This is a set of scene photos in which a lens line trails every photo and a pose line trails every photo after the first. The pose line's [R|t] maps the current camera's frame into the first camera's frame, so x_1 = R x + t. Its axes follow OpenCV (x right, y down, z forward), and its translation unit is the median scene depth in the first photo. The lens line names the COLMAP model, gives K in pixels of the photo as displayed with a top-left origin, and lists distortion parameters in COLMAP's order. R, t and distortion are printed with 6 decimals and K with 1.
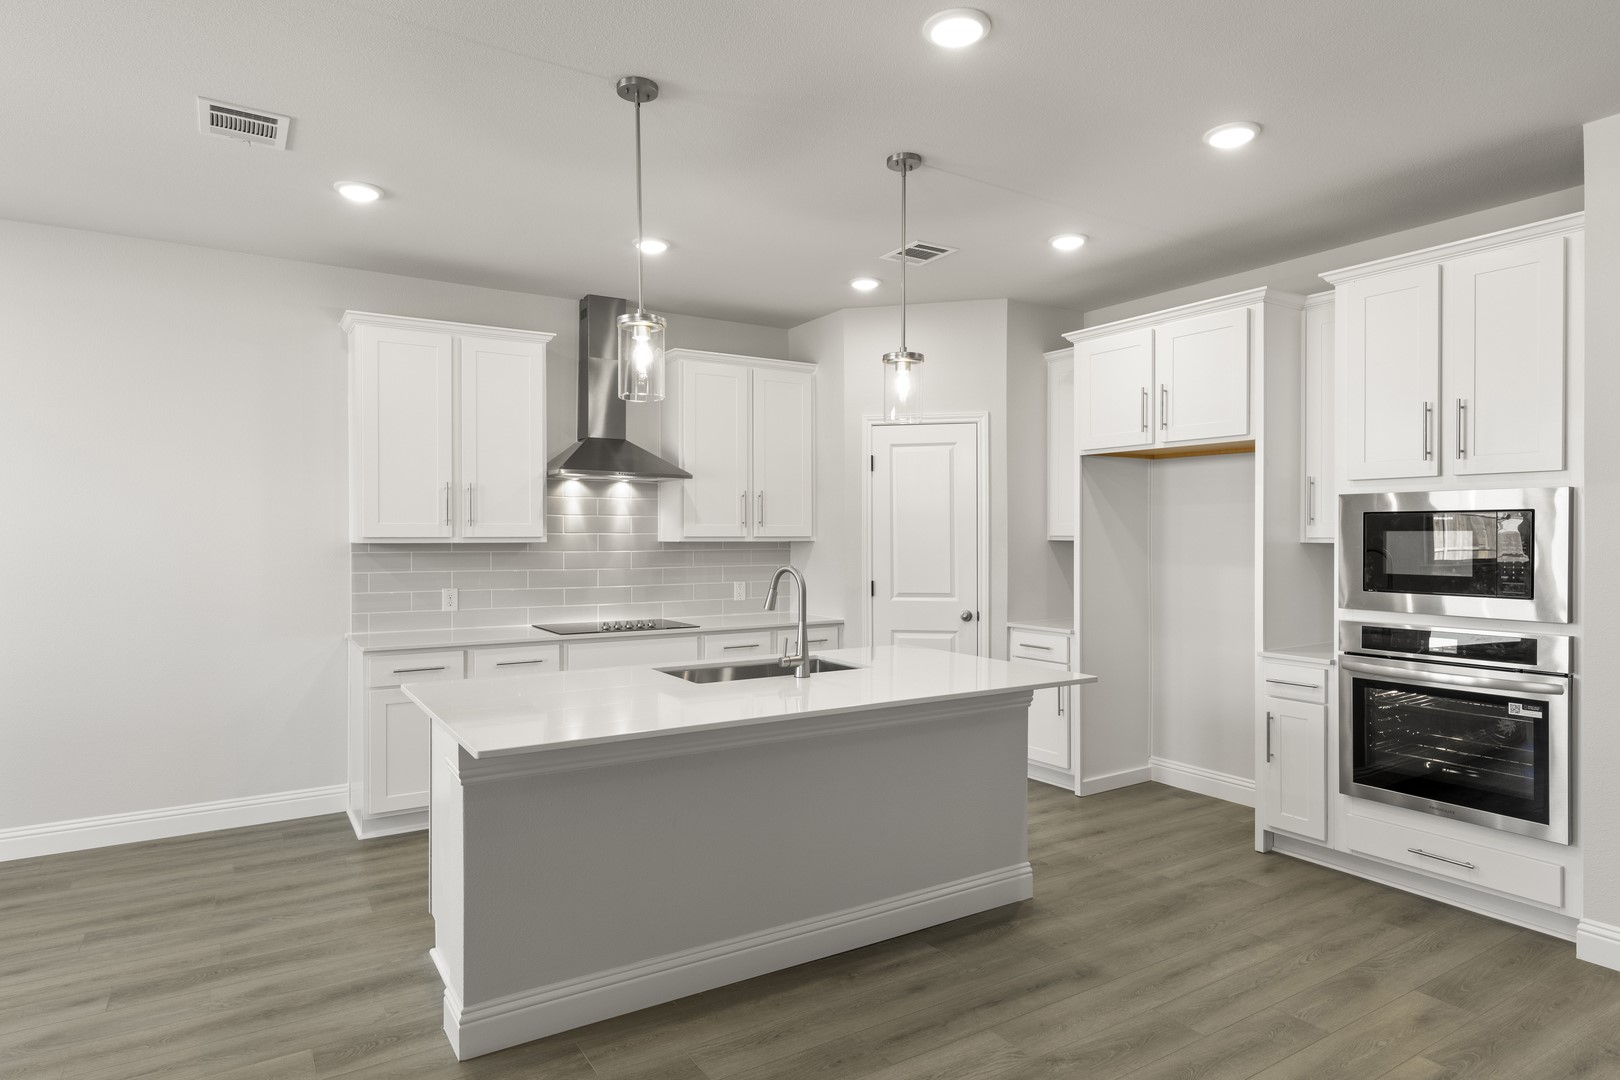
lens RADIAL K [[920.0, 0, 815.5], [0, 920.0, 535.2], [0, 0, 1]] dist [0.000563, 0.001542]
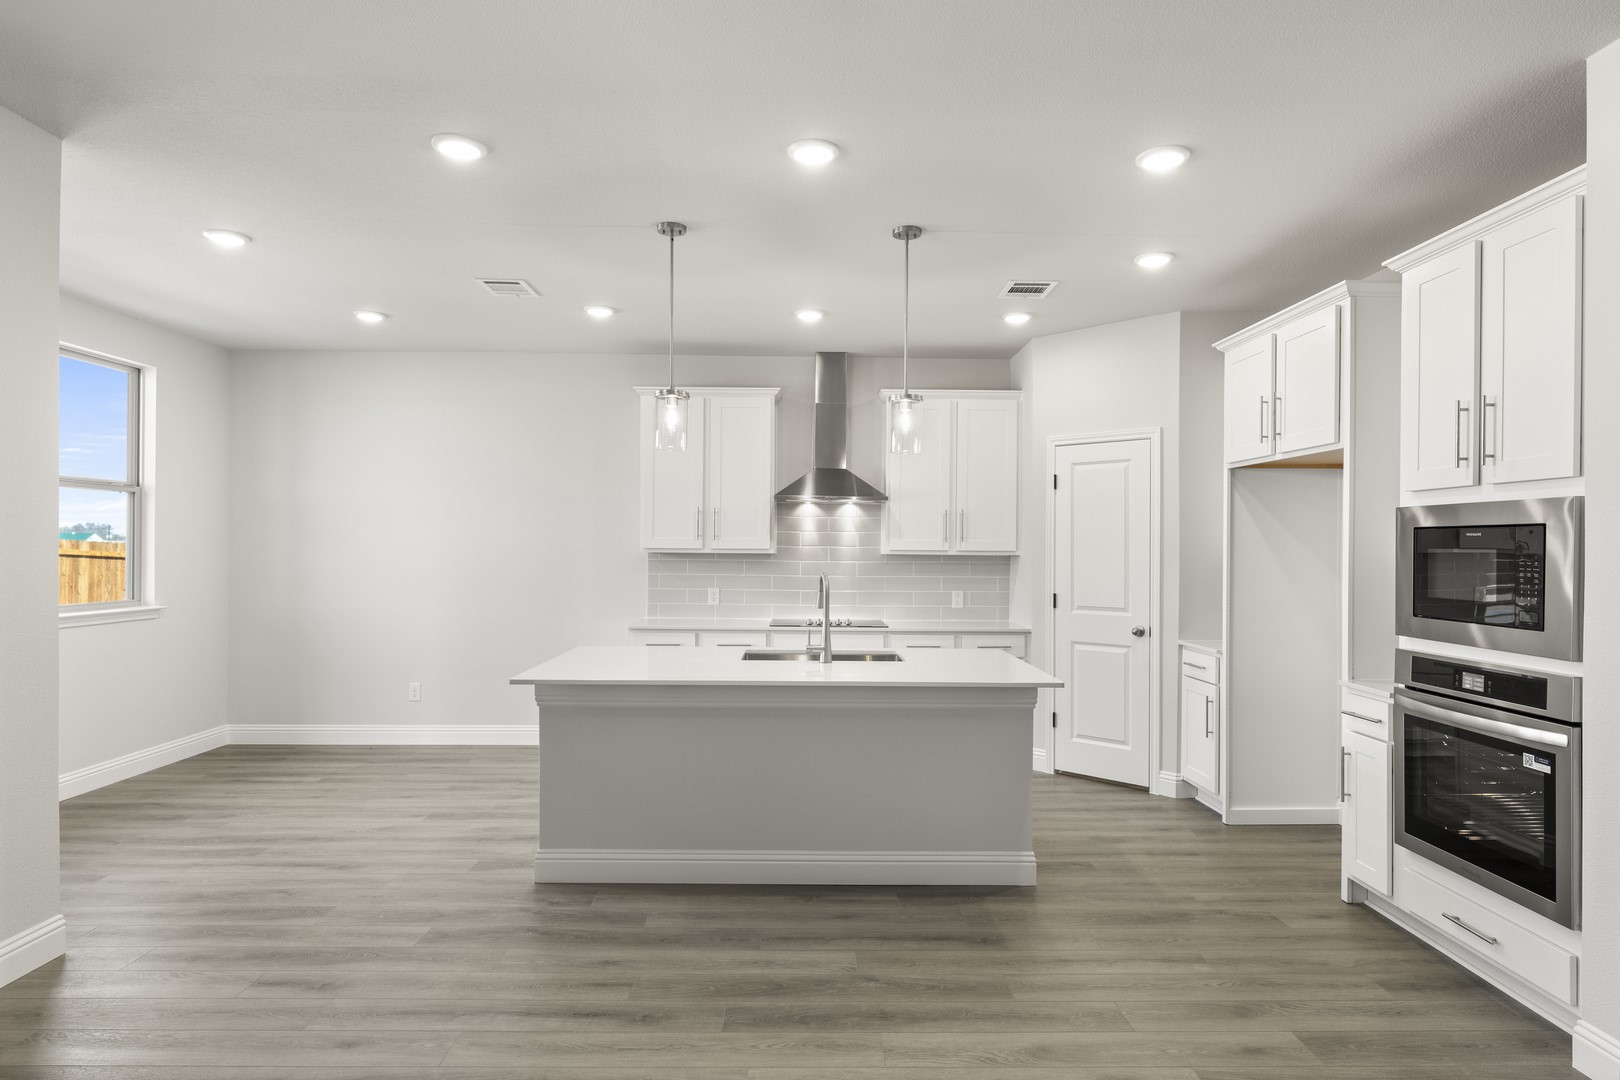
lens RADIAL K [[913.6, 0, 814.2], [0, 913.6, 543.8], [0, 0, 1]] dist [0.005617, -0.001303]
pose [[0.849906, 0.004632, -0.526915, 0.526691], [-0.008010, 0.999959, -0.004129, -0.000832], [0.526874, 0.007730, 0.849908, -0.047581]]
